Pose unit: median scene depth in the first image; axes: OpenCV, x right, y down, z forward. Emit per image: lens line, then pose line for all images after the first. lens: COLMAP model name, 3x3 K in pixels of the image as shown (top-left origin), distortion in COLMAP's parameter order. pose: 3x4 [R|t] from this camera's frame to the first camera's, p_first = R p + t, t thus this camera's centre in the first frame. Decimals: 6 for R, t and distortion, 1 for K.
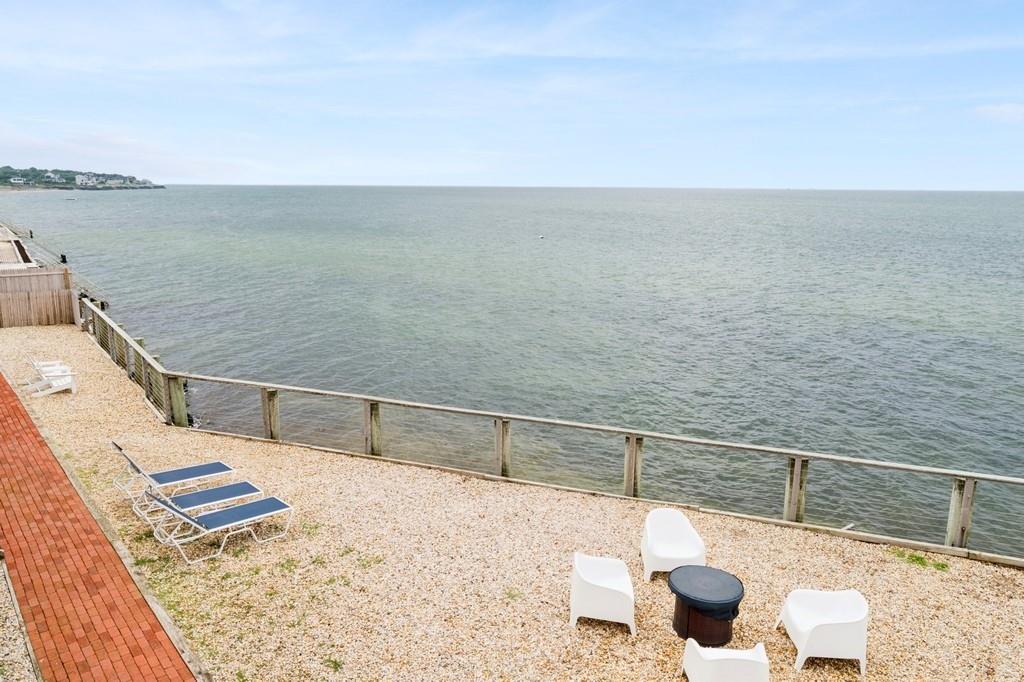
lens RADIAL K [[696.3, 0, 512.5], [0, 696.3, 310.1], [0, 0, 1]] dist [-0.002296, -0.001651]
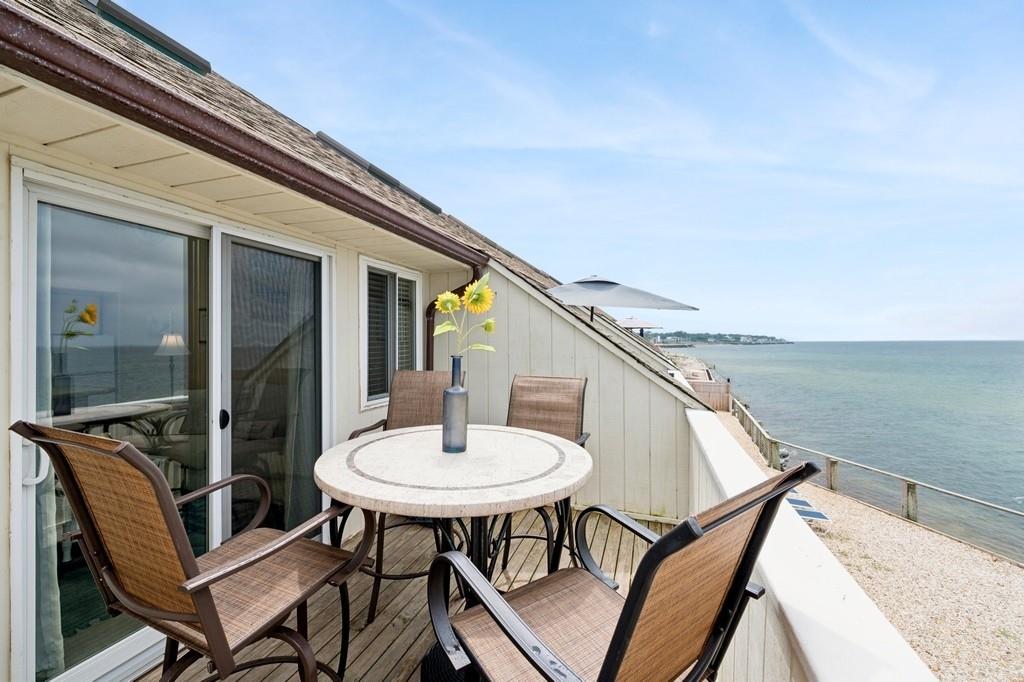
lens RADIAL K [[418.7, 0, 506.4], [0, 418.7, 335.8], [0, 0, 1]] dist [0.001523, 0.000189]
pose [[0.482420, -0.022022, -0.875663, 0.117241], [-0.146346, 0.983607, -0.105361, 0.028743], [0.863628, 0.178978, 0.471289, -0.151828]]
